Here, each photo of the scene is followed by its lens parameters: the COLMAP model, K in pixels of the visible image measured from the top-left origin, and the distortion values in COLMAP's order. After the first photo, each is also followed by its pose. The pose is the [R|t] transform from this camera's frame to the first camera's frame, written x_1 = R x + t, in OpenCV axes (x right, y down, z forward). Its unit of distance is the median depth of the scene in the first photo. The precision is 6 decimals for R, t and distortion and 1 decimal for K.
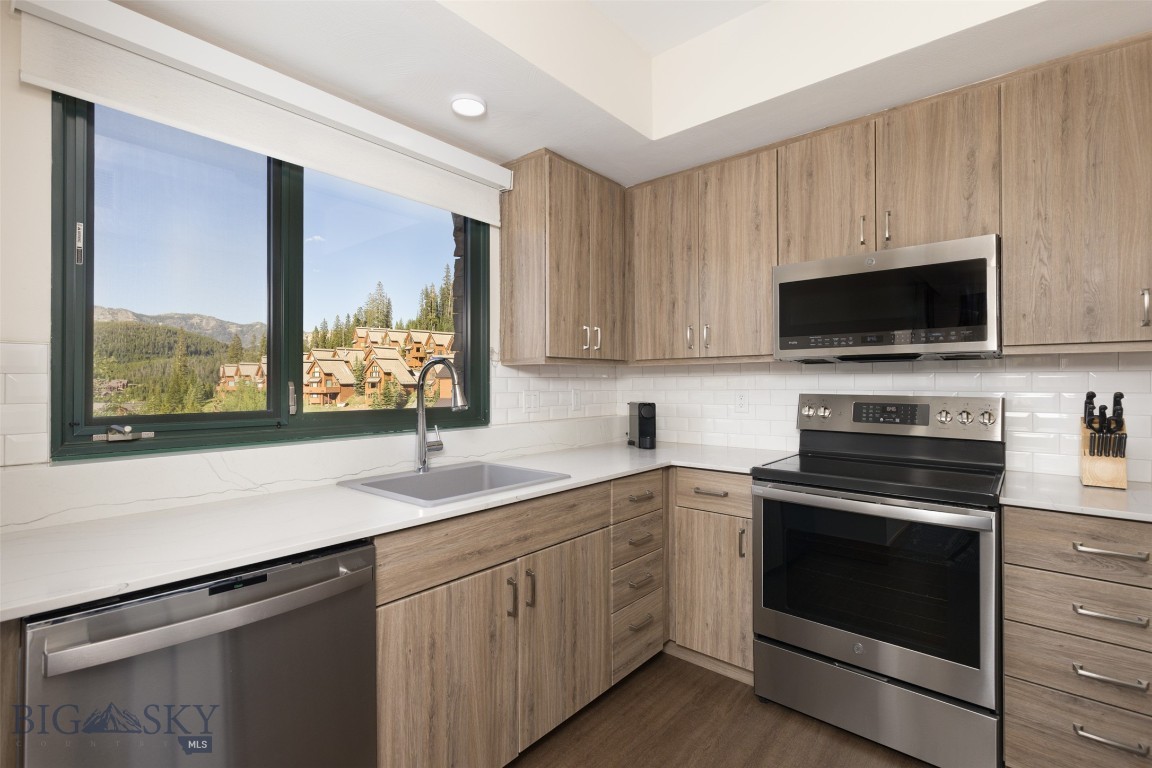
lens RADIAL K [[521.2, 0, 575.0], [0, 521.2, 379.6], [0, 0, 1]] dist [0.001580, -0.000533]
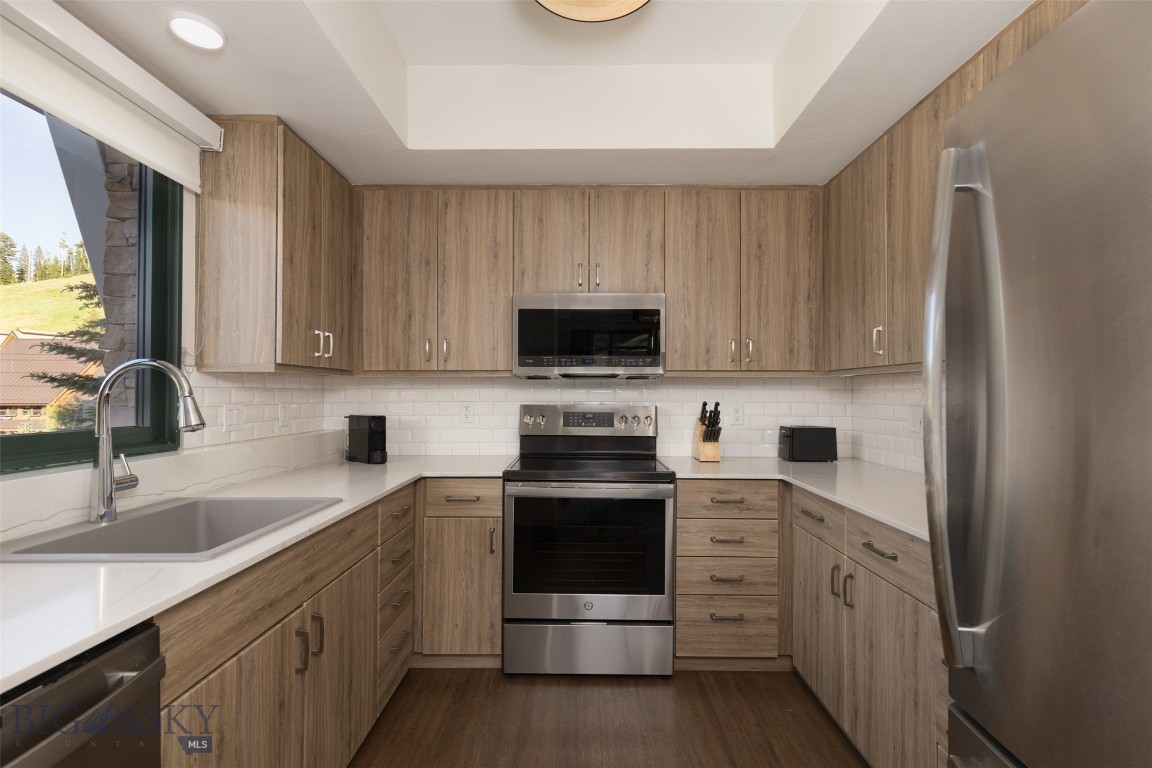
lens RADIAL K [[503.1, 0, 581.4], [0, 503.1, 389.2], [0, 0, 1]] dist [0.000729, -0.000295]
pose [[0.763138, 0.010457, 0.646151, -0.209227], [-0.007583, 0.999945, -0.007227, -0.000111], [-0.646191, 0.000616, 0.763175, 0.061982]]
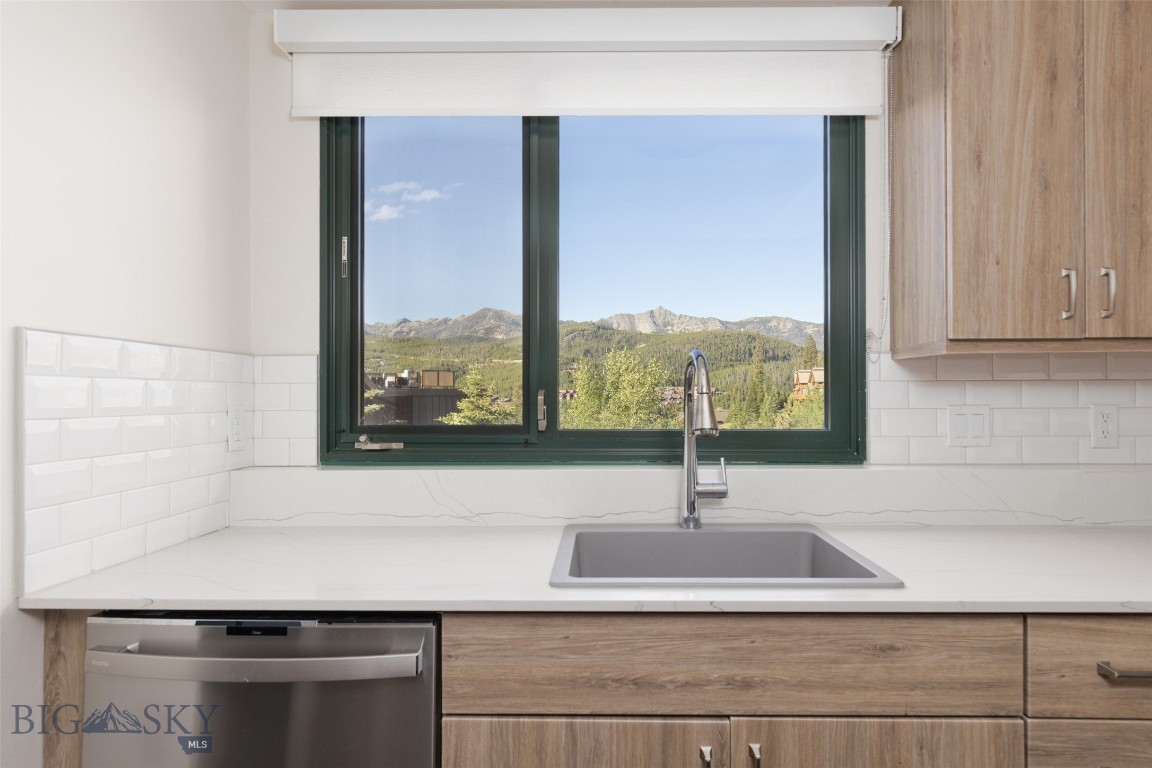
lens RADIAL K [[672.5, 0, 598.4], [0, 672.5, 390.3], [0, 0, 1]] dist [0.001208, 0.000198]
pose [[0.640459, -0.001737, -0.767991, 0.237746], [0.006352, 0.999975, 0.003035, 0.001761], [0.767966, -0.006821, 0.640454, 0.318611]]
